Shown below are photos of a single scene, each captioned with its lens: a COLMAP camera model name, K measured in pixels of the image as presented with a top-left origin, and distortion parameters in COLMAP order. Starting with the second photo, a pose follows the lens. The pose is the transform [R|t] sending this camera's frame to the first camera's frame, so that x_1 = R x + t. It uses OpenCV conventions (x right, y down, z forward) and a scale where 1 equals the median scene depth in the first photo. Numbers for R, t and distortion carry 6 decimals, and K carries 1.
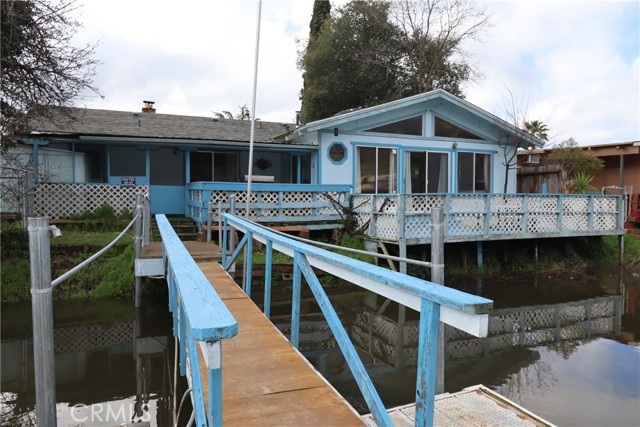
lens RADIAL K [[451.8, 0, 321.3], [0, 451.8, 212.6], [0, 0, 1]] dist [-0.004478, 0.000660]
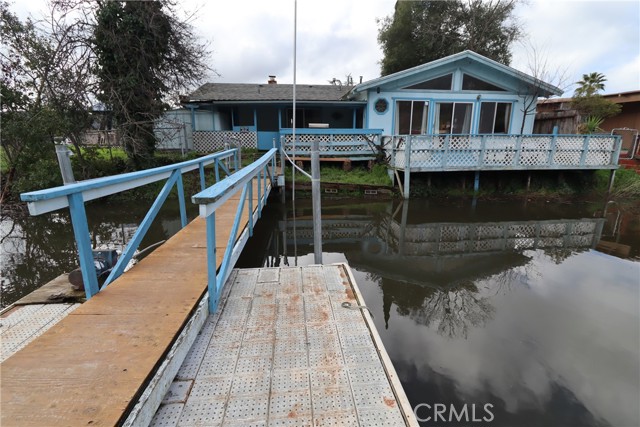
lens RADIAL K [[292.0, 0, 318.7], [0, 292.0, 213.5], [0, 0, 1]] dist [-0.013720, 0.000208]
pose [[0.956523, 0.064823, -0.284361, 0.125377], [-0.003068, 0.977170, 0.212437, 0.003595], [0.291640, -0.202329, 0.934884, 0.021291]]
